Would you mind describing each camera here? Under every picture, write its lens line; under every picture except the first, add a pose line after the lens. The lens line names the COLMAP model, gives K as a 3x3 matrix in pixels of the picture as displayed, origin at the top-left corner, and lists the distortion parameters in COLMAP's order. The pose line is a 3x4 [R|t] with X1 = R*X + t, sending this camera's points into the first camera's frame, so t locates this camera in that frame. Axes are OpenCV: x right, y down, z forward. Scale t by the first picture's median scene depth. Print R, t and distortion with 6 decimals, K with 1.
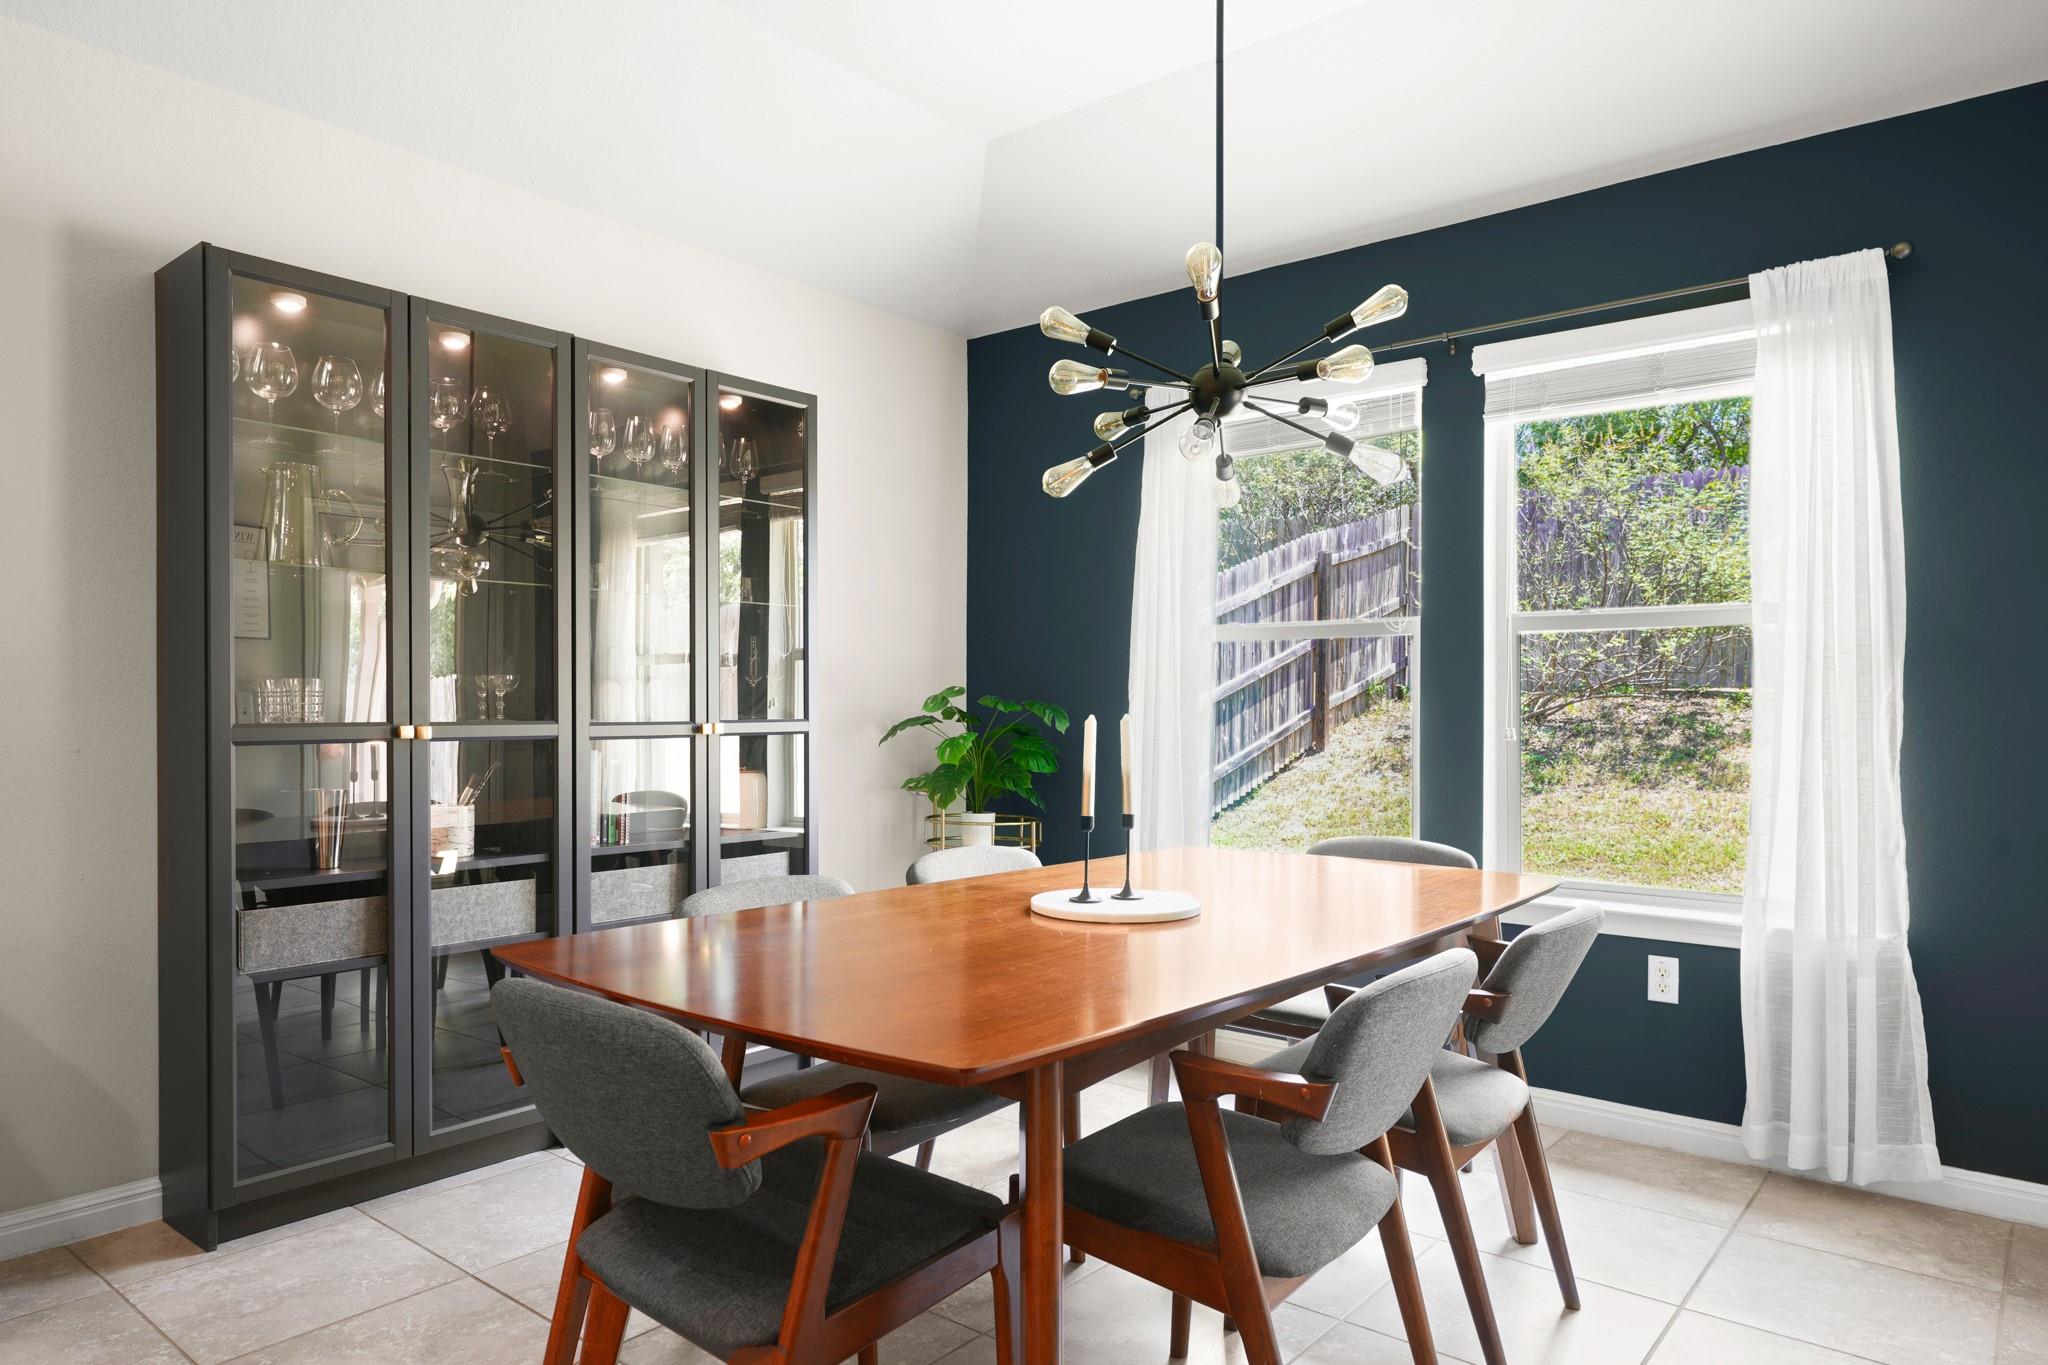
lens RADIAL K [[1266.7, 0, 1019.4], [0, 1266.7, 689.1], [0, 0, 1]] dist [0.004503, -0.001141]
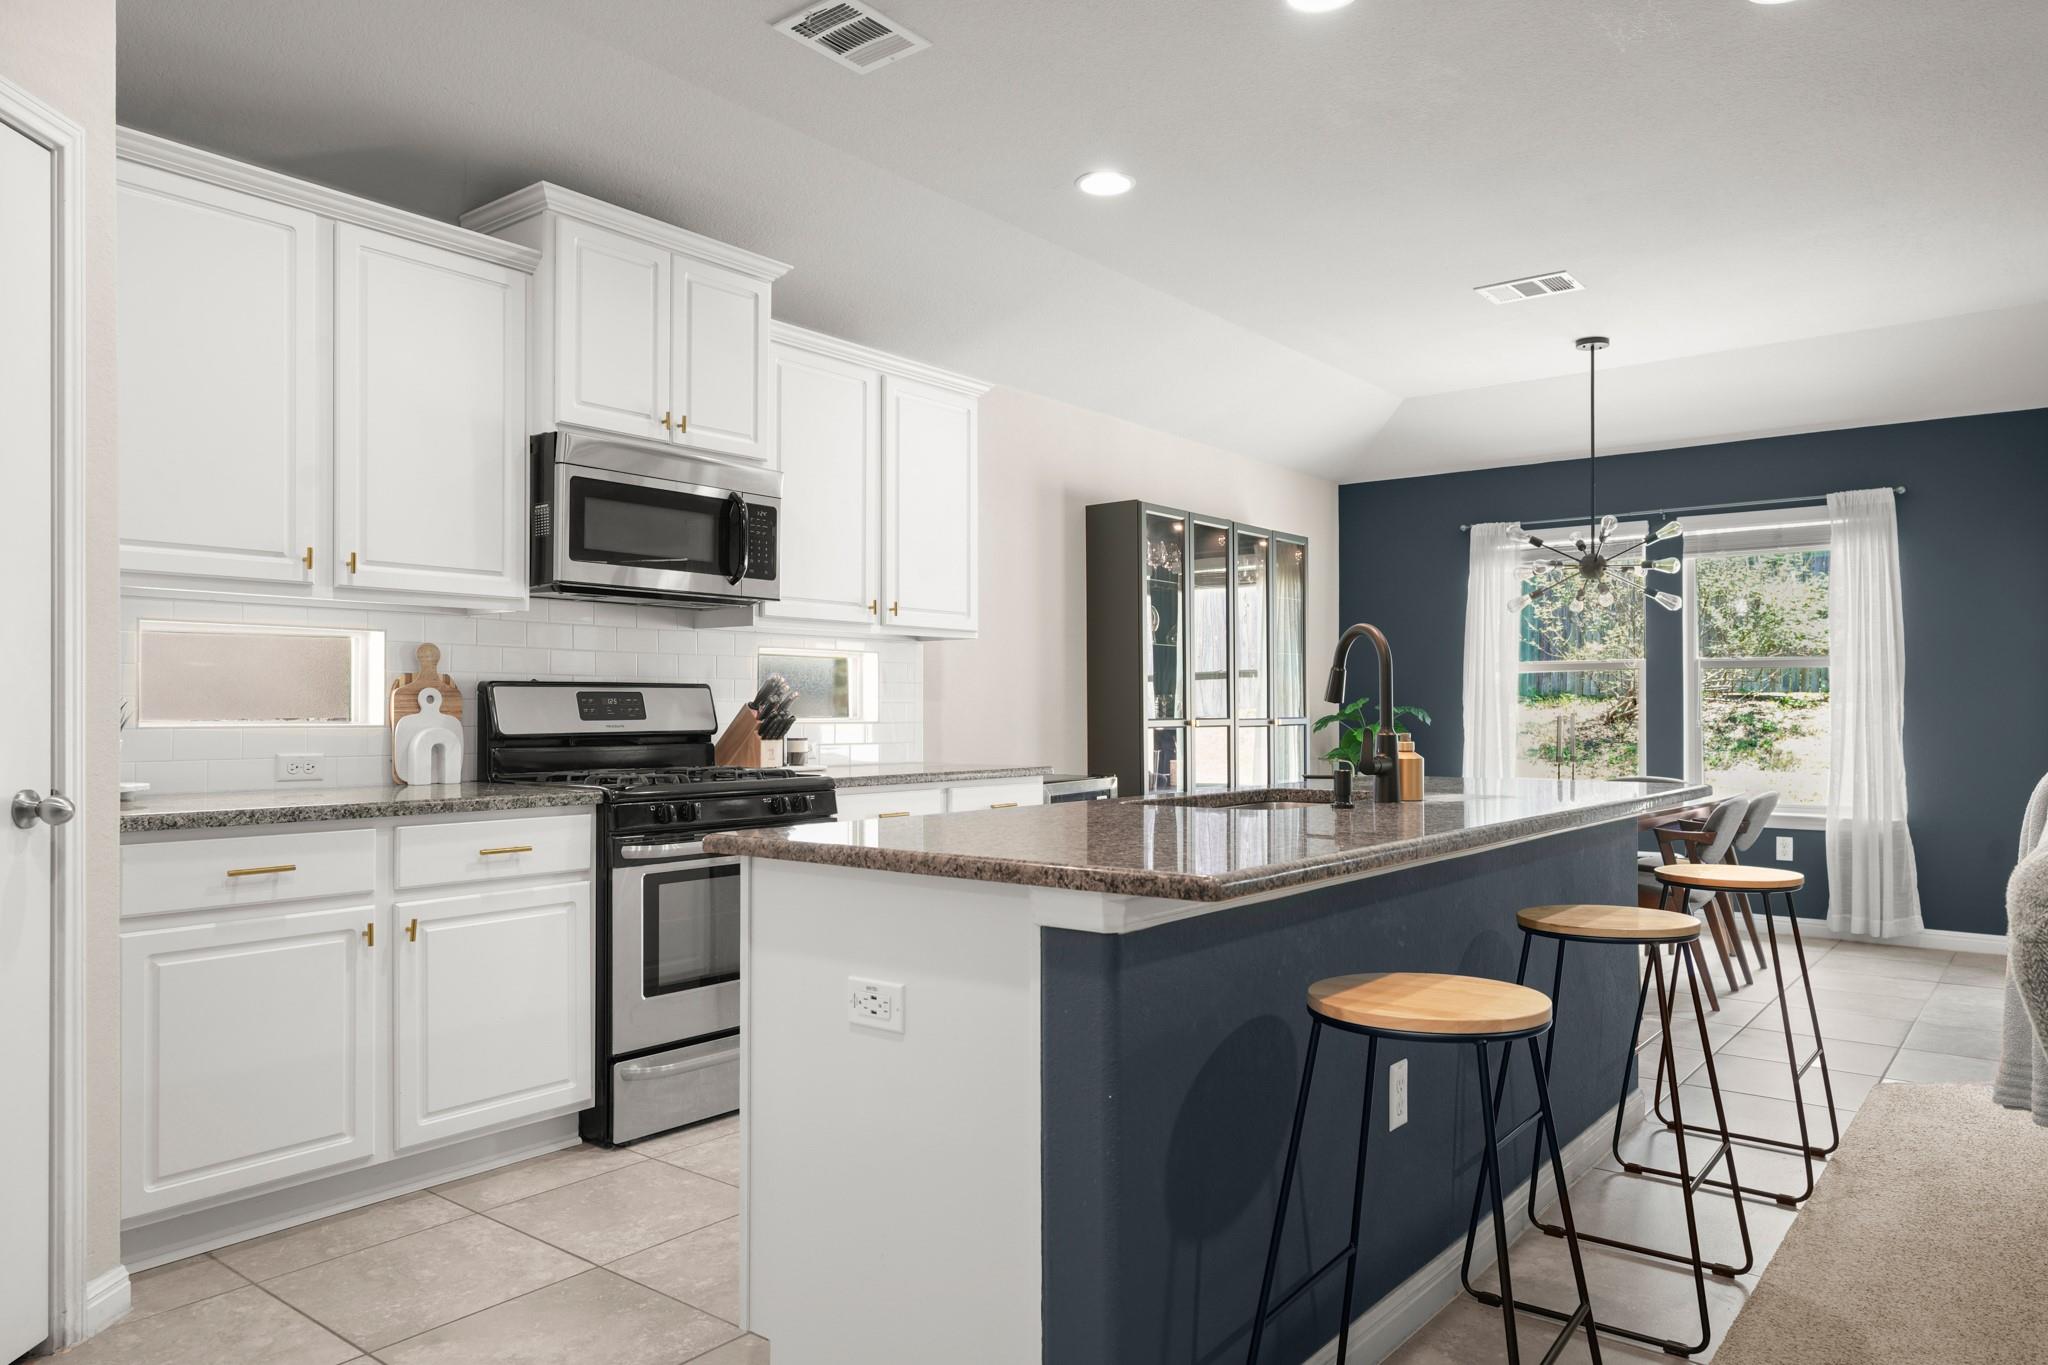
lens RADIAL K [[1348.1, 0, 1025.9], [0, 1348.1, 677.6], [0, 0, 1]] dist [-0.000097, 0.004538]
pose [[0.999738, -0.002652, 0.022737, -0.645334], [0.002869, 0.999951, -0.009499, -0.016392], [-0.022711, 0.009561, 0.999696, -0.959230]]
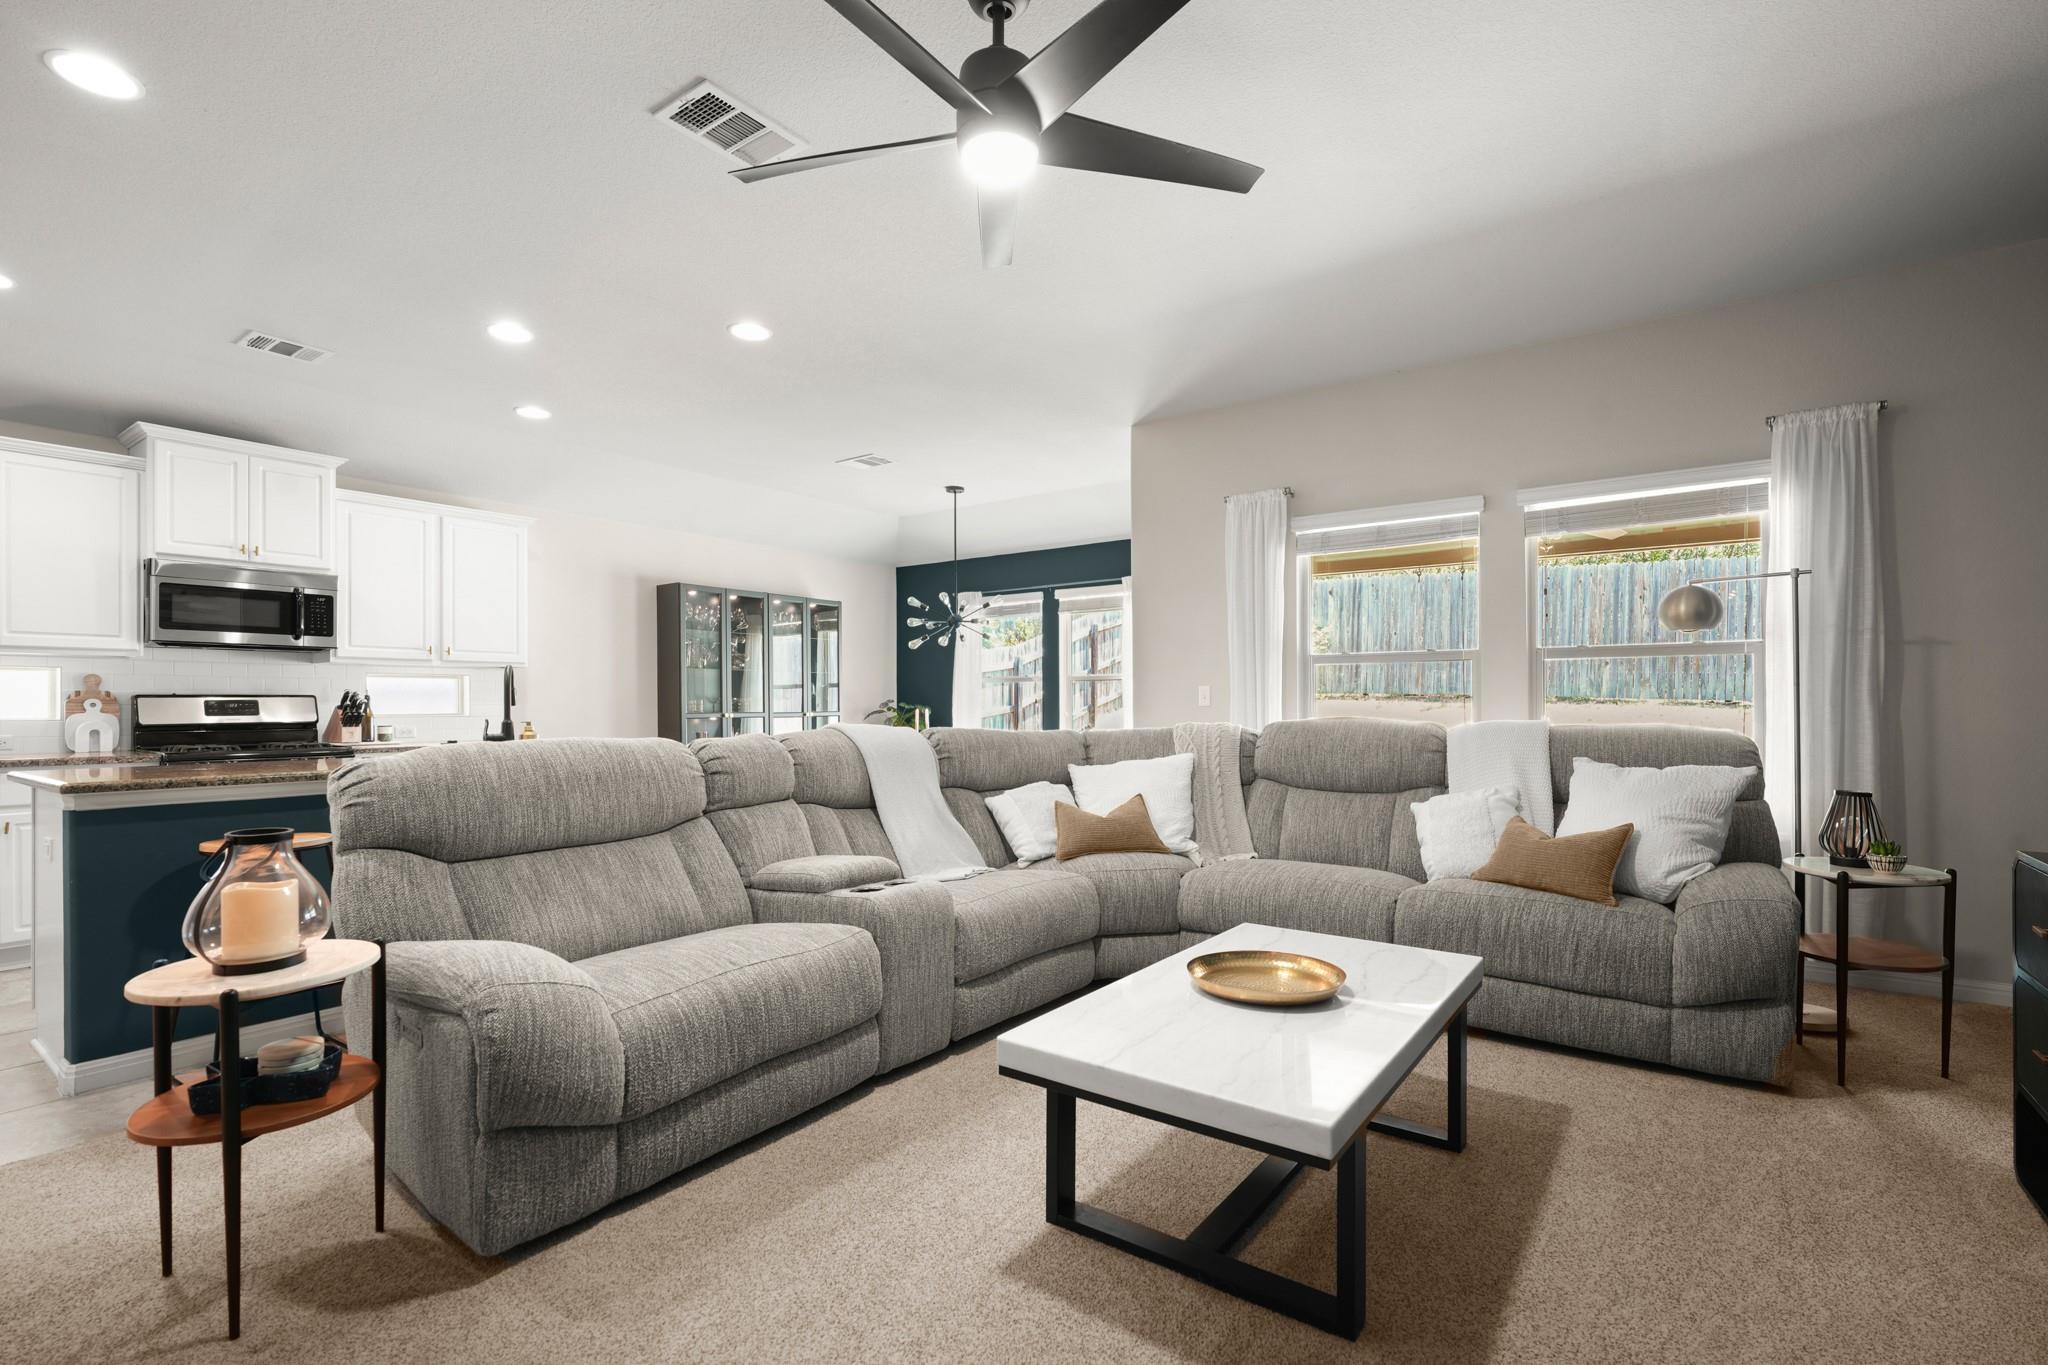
lens RADIAL K [[930.2, 0, 1029.0], [0, 930.2, 686.7], [0, 0, 1]] dist [-0.017666, 0.003427]
pose [[0.997714, -0.006927, 0.067221, 0.137659], [0.007312, 0.999958, -0.005494, -0.019968], [-0.067180, 0.005973, 0.997723, -1.272017]]
